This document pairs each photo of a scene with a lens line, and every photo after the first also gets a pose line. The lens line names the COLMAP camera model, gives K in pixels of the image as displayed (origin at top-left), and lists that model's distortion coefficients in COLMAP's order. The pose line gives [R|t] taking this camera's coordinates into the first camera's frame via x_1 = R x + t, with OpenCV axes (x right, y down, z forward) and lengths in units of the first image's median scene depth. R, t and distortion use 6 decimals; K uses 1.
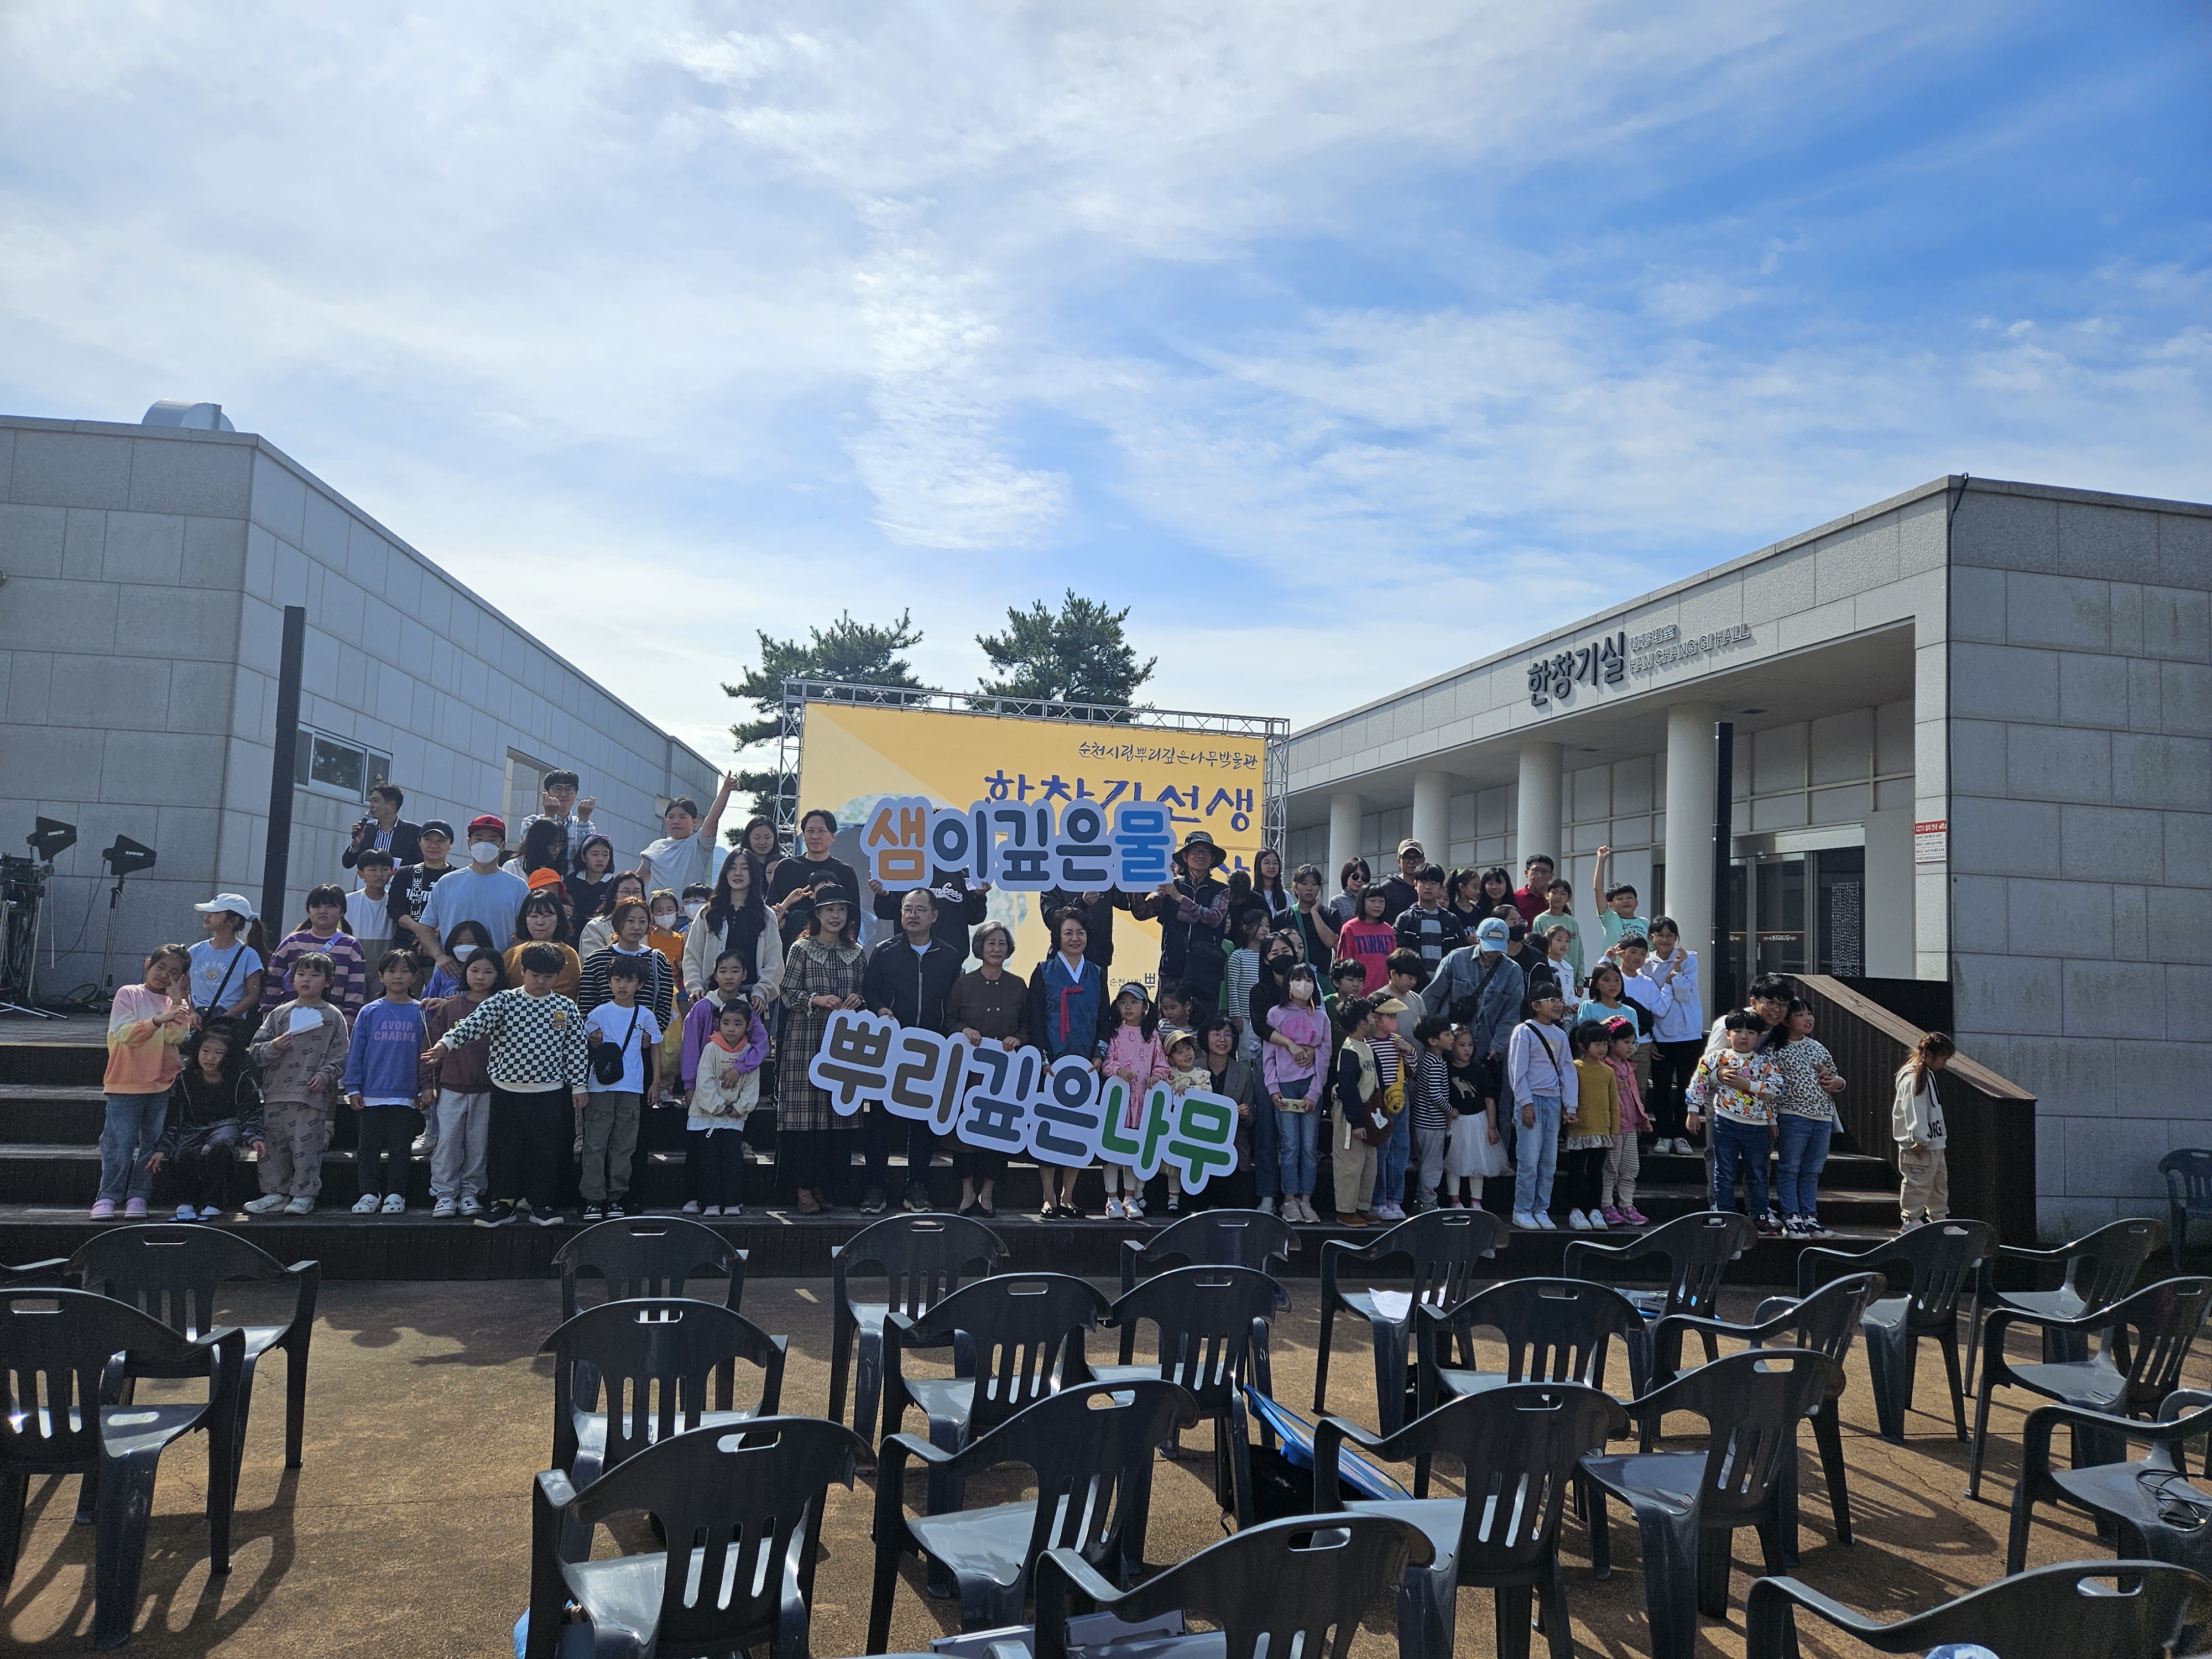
lens RADIAL K [[1488.4, 0, 1113.6], [0, 1488.4, 835.7], [0, 0, 1]] dist [0.026137, -0.002875]
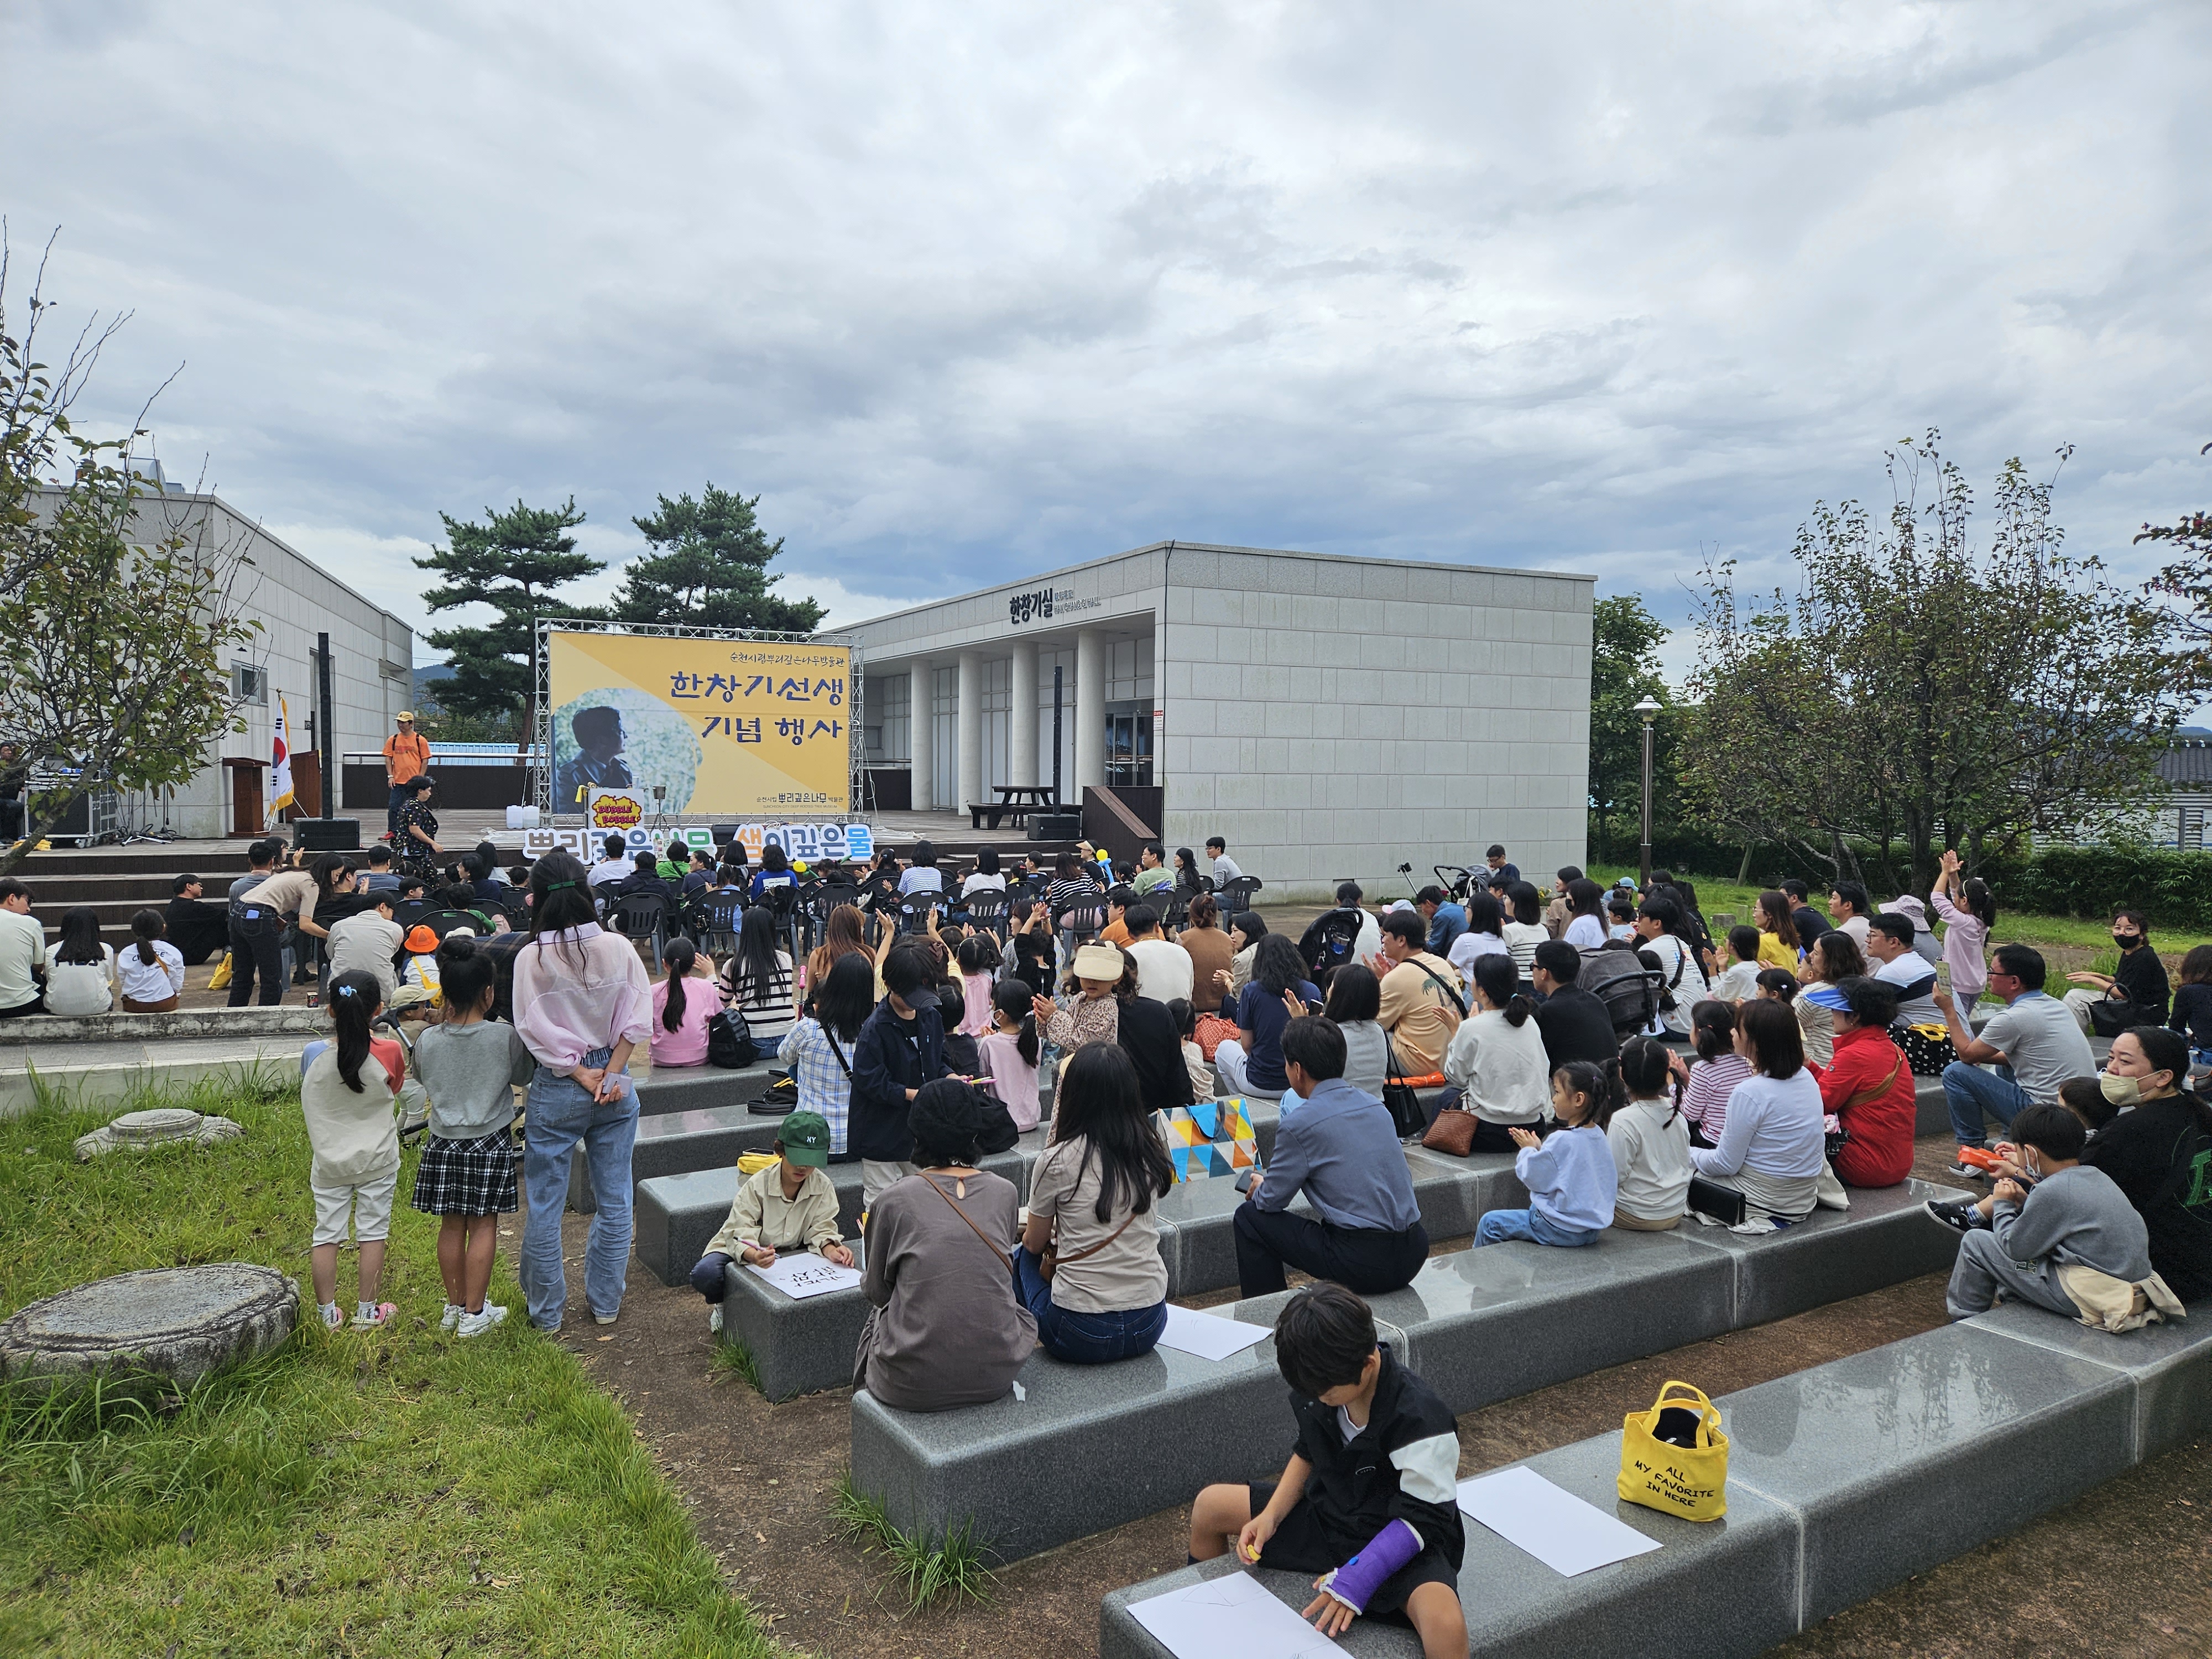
lens RADIAL K [[1488.4, 0, 1112.0], [0, 1488.4, 847.6], [0, 0, 1]] dist [0.026137, -0.002875]
pose [[0.973147, -0.048060, 0.225113, 0.004981], [0.014889, 0.989055, 0.146793, -0.085044], [-0.229704, -0.139499, 0.963211, -0.680549]]
